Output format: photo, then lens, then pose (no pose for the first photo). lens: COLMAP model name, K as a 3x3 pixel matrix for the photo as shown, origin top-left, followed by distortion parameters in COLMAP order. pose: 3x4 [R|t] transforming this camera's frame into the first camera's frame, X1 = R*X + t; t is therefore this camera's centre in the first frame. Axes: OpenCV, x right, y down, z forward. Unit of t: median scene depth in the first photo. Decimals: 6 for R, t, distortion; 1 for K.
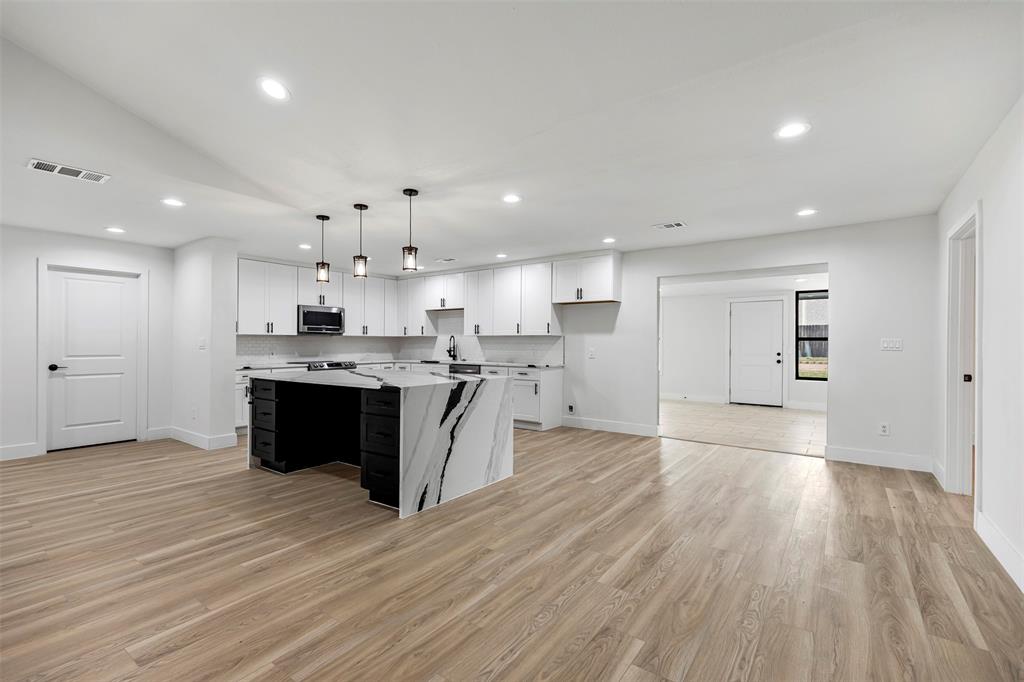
lens RADIAL K [[458.5, 0, 513.5], [0, 458.5, 344.6], [0, 0, 1]] dist [0.003710, 0.000124]
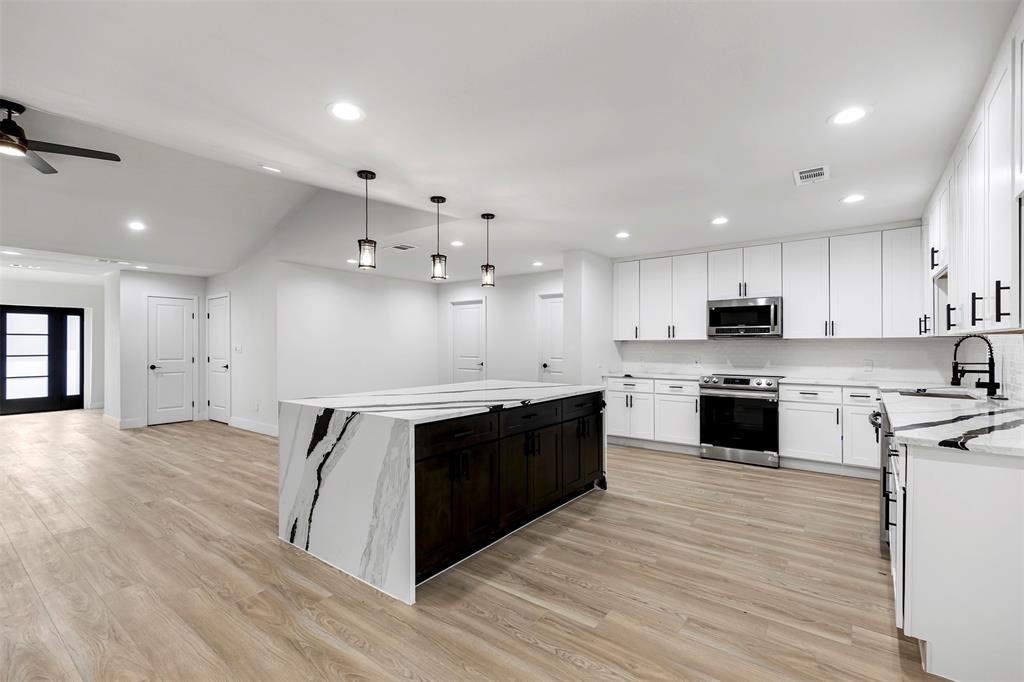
lens RADIAL K [[458.5, 0, 513.5], [0, 458.5, 344.6], [0, 0, 1]] dist [0.003710, 0.000124]
pose [[-0.026288, -0.002041, -0.999652, 0.404081], [-0.000270, 0.999998, -0.002035, -0.012938], [0.999654, 0.000216, -0.026288, 0.865751]]
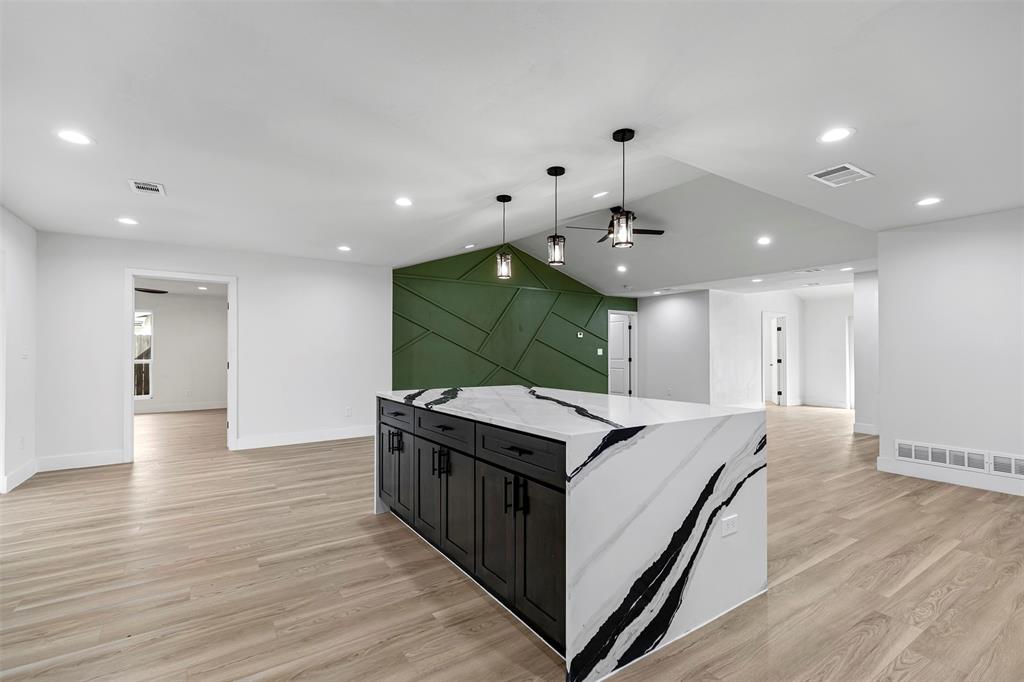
lens RADIAL K [[456.4, 0, 508.6], [0, 456.4, 350.0], [0, 0, 1]] dist [0.001815, 0.000472]
pose [[-0.935273, 0.000051, 0.353927, -0.389110], [-0.001850, 0.999986, -0.005035, -0.001360], [-0.353922, -0.005364, -0.935259, 1.278918]]
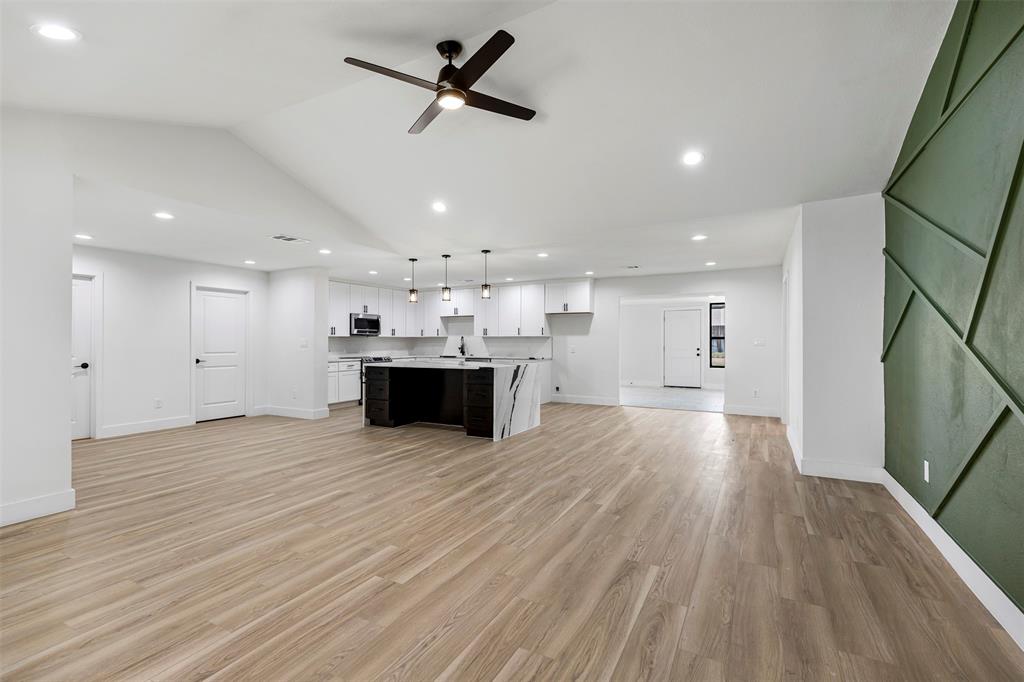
lens RADIAL K [[458.5, 0, 513.5], [0, 458.5, 344.6], [0, 0, 1]] dist [0.003710, 0.000124]
pose [[0.991038, -0.004148, 0.133518, -0.233477], [0.003707, 0.999987, 0.003553, -0.000727], [-0.133531, -0.003027, 0.991040, -0.438080]]
